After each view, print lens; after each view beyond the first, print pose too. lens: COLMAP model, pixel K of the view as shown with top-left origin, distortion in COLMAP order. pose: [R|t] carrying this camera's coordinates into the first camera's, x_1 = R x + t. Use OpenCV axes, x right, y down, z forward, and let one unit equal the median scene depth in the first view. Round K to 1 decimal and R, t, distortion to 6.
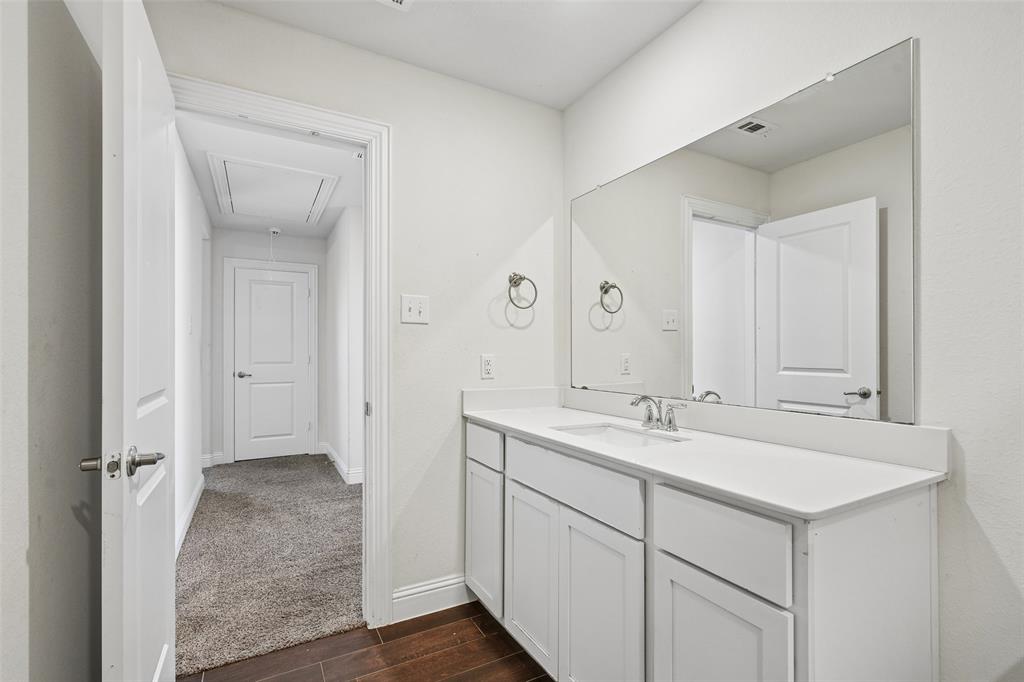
lens RADIAL K [[469.7, 0, 513.3], [0, 469.7, 345.0], [0, 0, 1]] dist [-0.000908, 0.000114]
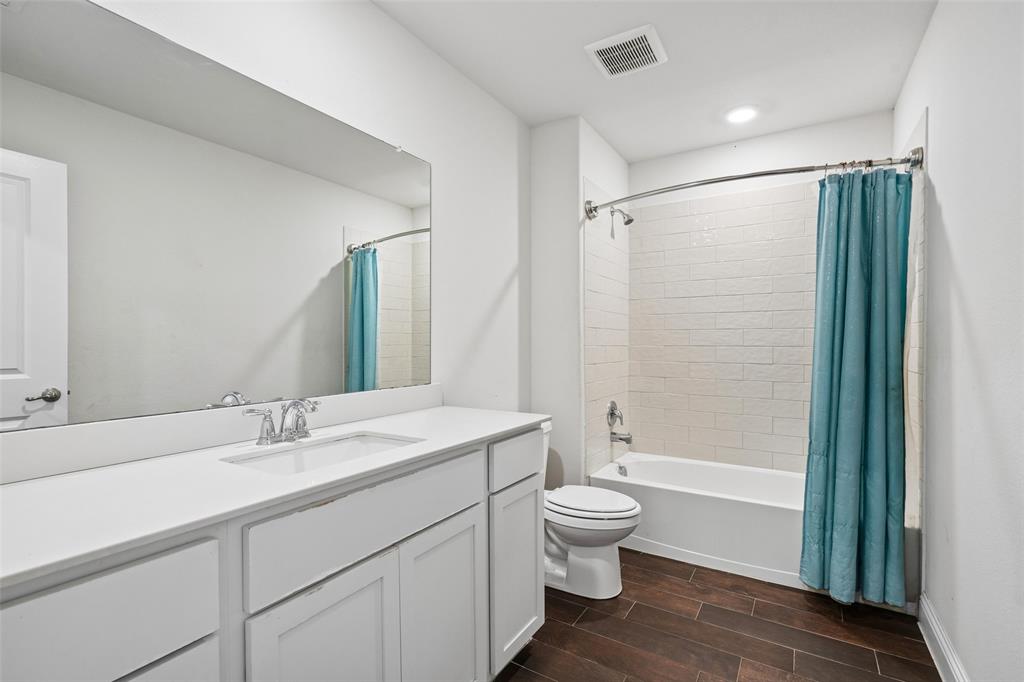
lens RADIAL K [[469.7, 0, 506.4], [0, 469.7, 343.7], [0, 0, 1]] dist [-0.000908, 0.000114]
pose [[-0.497916, 0.009984, 0.867168, -0.370262], [-0.010665, 0.999788, -0.017634, 0.016196], [-0.867160, -0.018029, -0.497704, 0.710869]]
